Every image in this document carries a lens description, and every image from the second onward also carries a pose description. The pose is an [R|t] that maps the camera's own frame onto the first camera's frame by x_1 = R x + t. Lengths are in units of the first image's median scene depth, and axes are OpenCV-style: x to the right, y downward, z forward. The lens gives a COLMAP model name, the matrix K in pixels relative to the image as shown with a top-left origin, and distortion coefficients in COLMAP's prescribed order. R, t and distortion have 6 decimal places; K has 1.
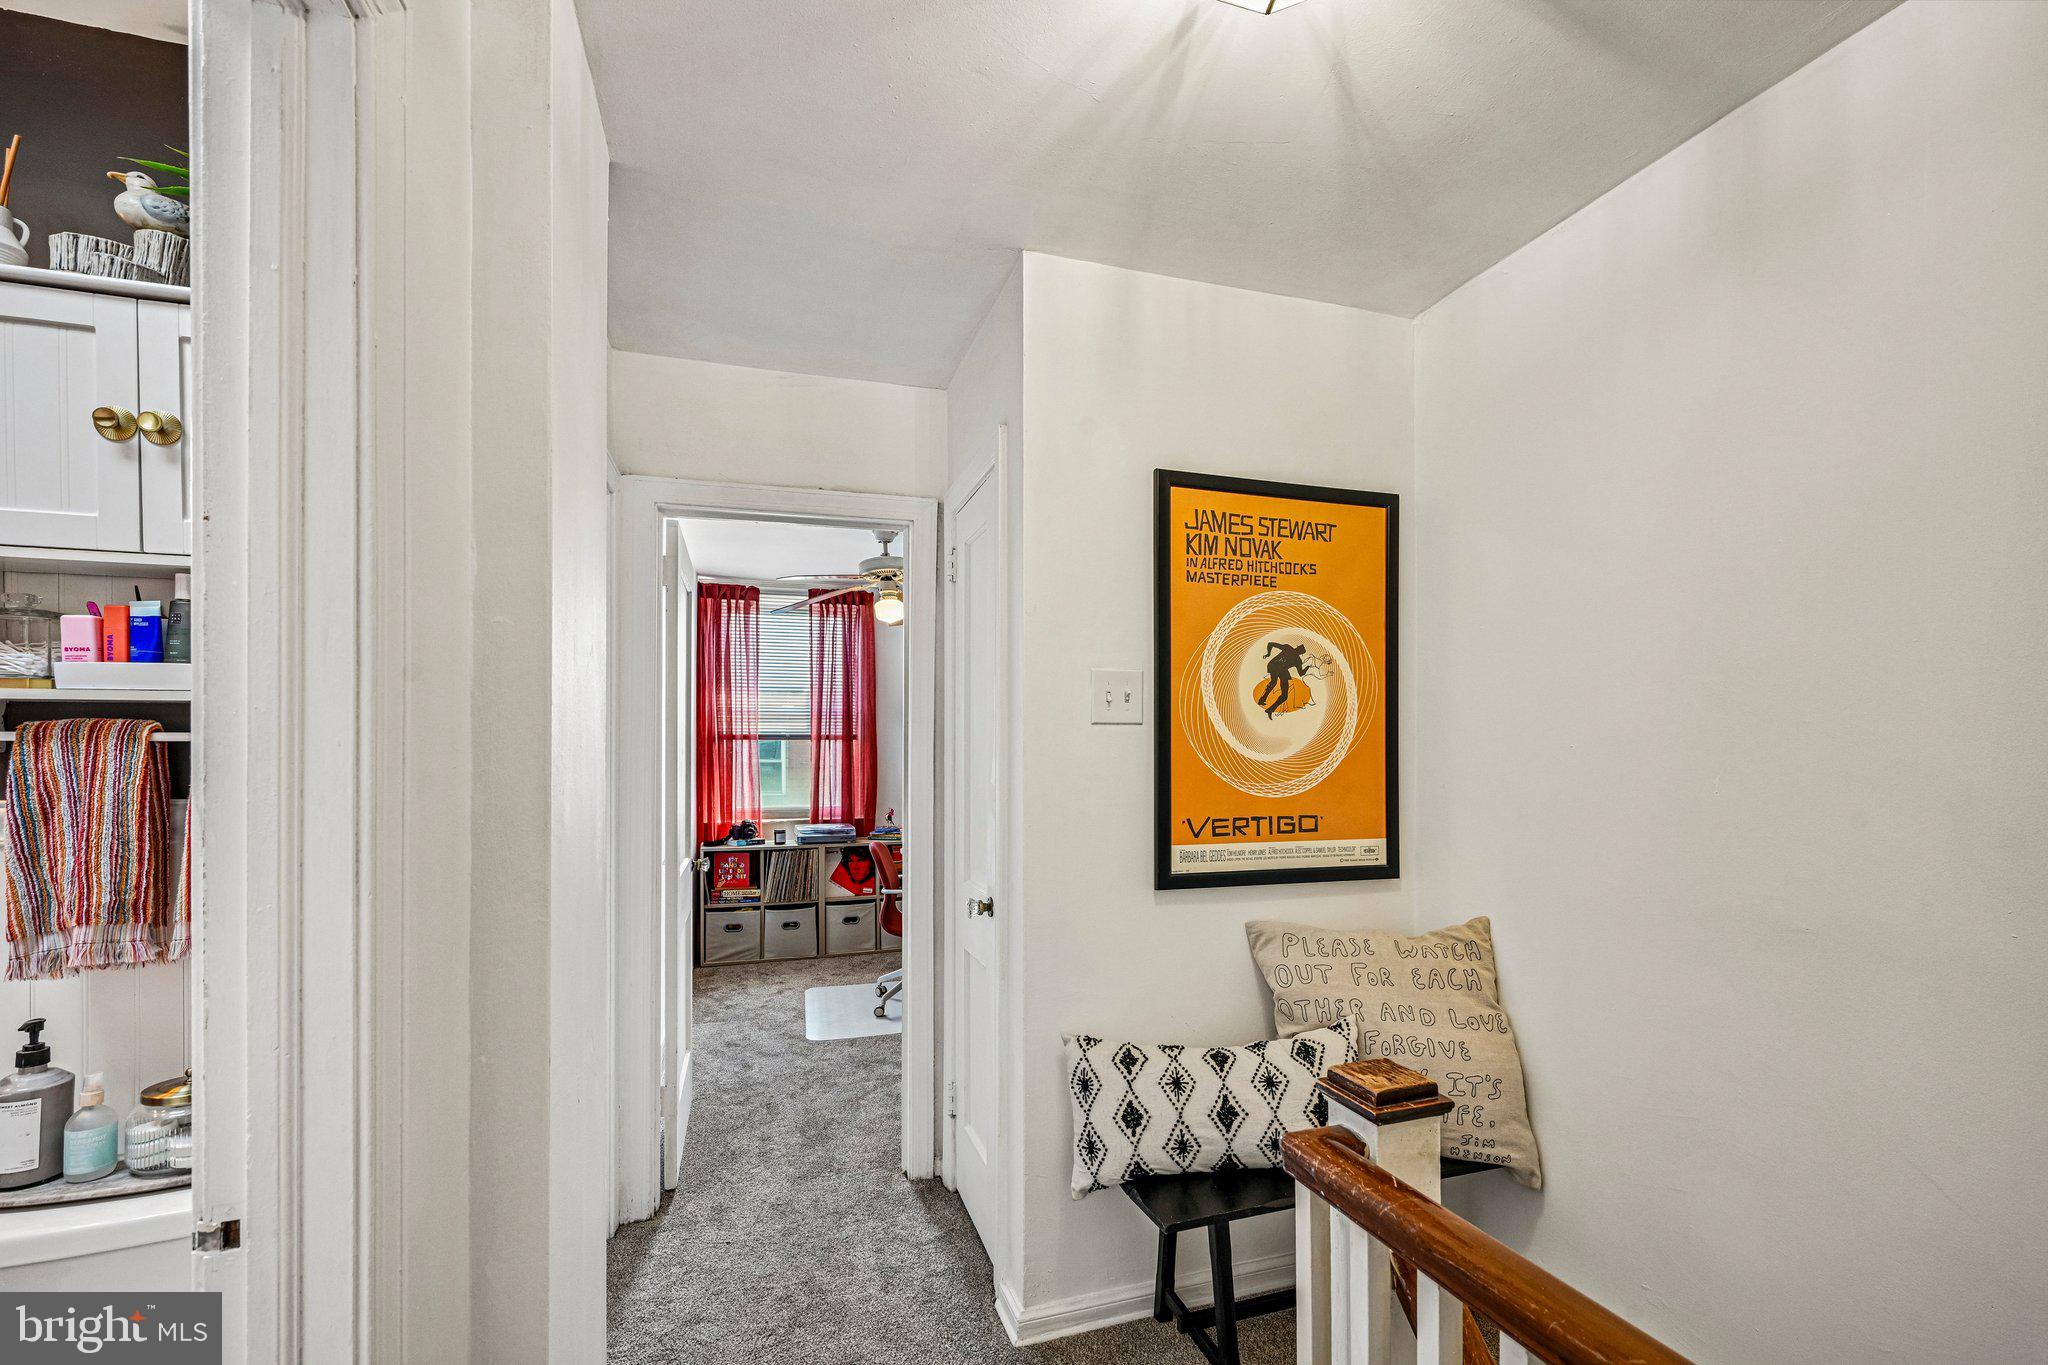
lens RADIAL K [[898.0, 0, 1065.9], [0, 898.0, 745.2], [0, 0, 1]] dist [0.013052, 0.000466]
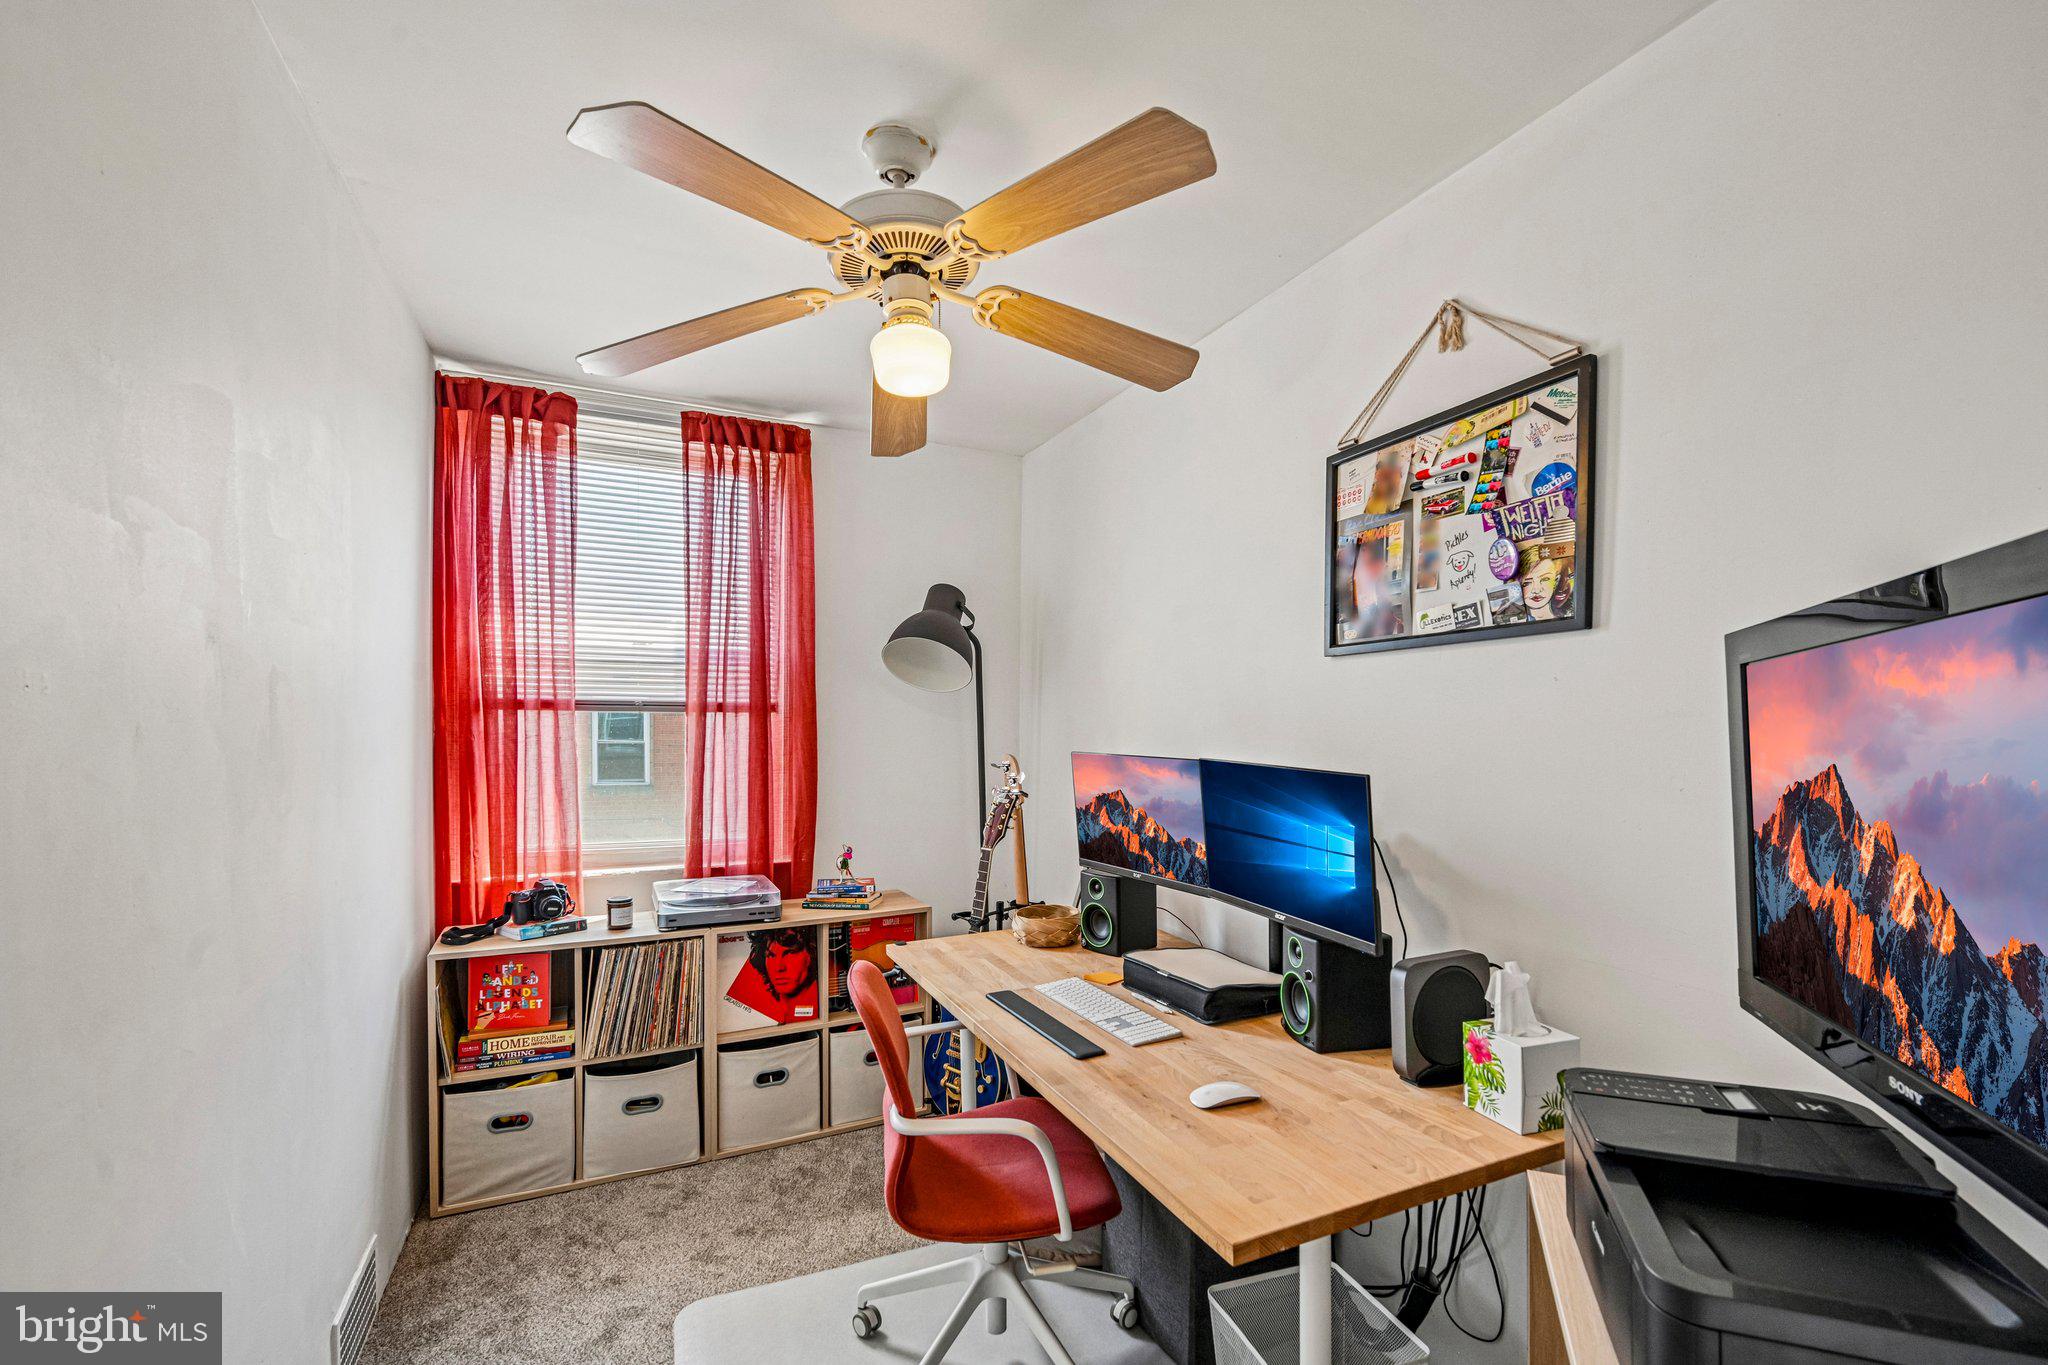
lens RADIAL K [[898.0, 0, 1059.0], [0, 898.0, 737.8], [0, 0, 1]] dist [0.013052, 0.000466]
pose [[0.991622, 0.009735, 0.128804, -0.145685], [-0.013292, 0.999553, 0.026789, -0.008072], [-0.128486, -0.028277, 0.991308, 0.486085]]
